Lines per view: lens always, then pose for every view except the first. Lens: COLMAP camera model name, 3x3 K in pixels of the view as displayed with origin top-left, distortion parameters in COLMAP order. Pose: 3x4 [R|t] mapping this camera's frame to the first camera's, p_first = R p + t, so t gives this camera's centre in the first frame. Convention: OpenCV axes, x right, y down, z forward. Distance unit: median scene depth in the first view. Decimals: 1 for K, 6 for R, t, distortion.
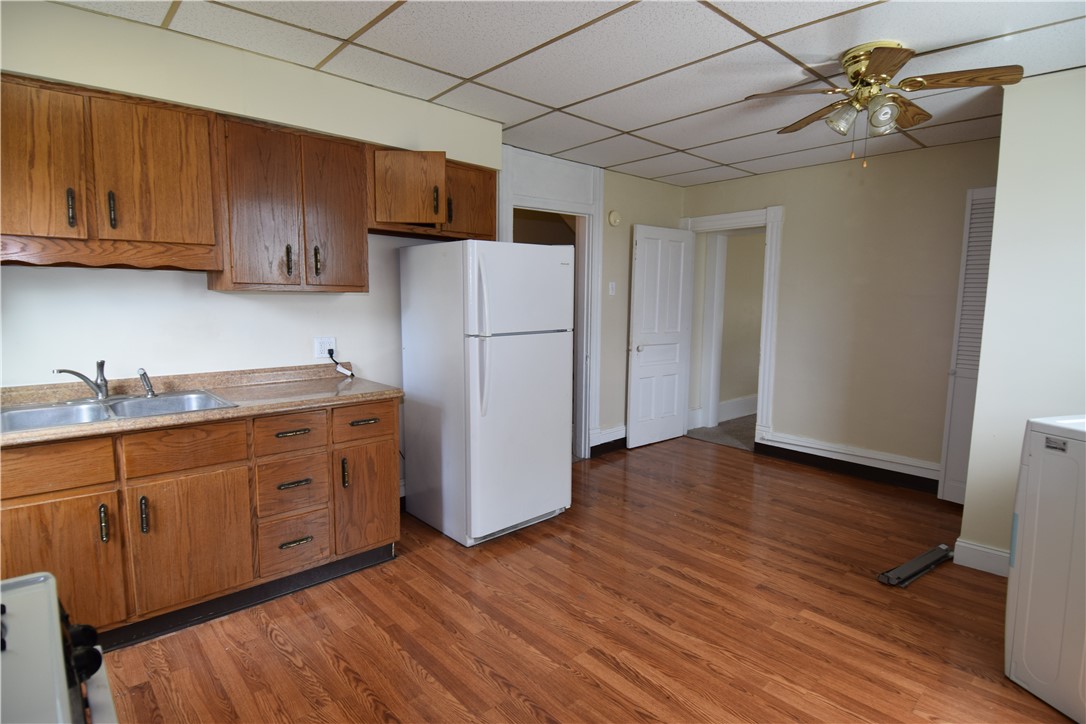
lens RADIAL K [[572.3, 0, 545.1], [0, 572.3, 361.9], [0, 0, 1]] dist [0.052074, -0.054664]
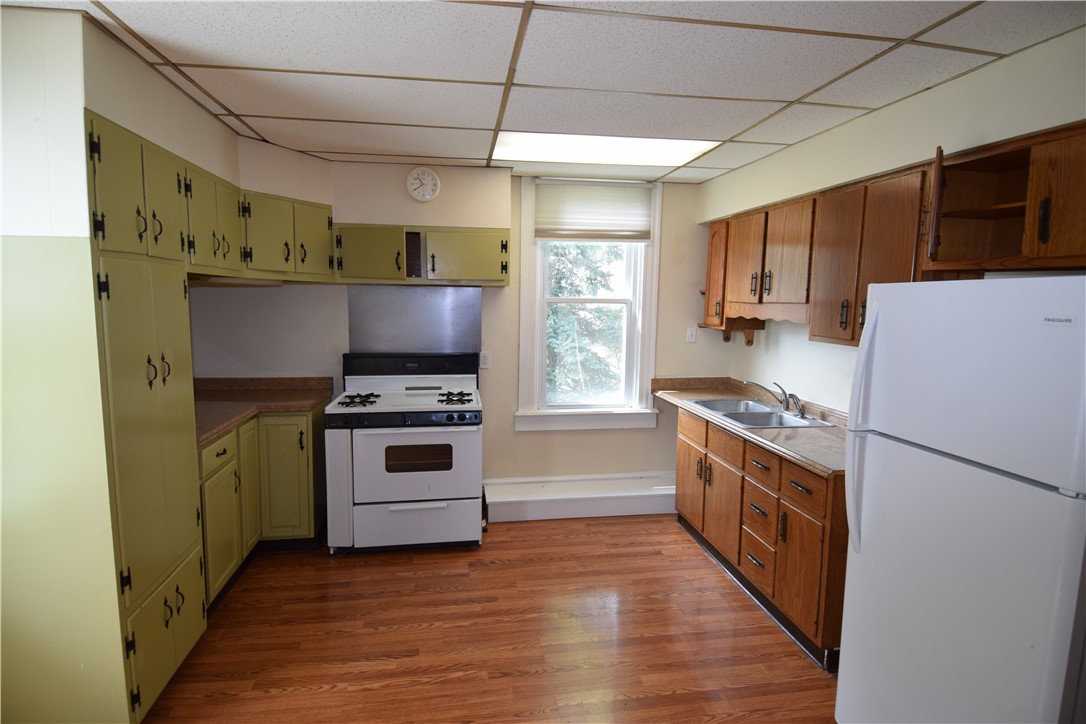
lens RADIAL K [[572.3, 0, 545.1], [0, 572.3, 361.9], [0, 0, 1]] dist [0.052074, -0.054664]
pose [[-0.558440, 0.081980, -0.825484, 0.723498], [-0.111965, 0.978550, 0.172925, -0.226086], [0.821954, 0.188993, -0.537282, 1.204261]]
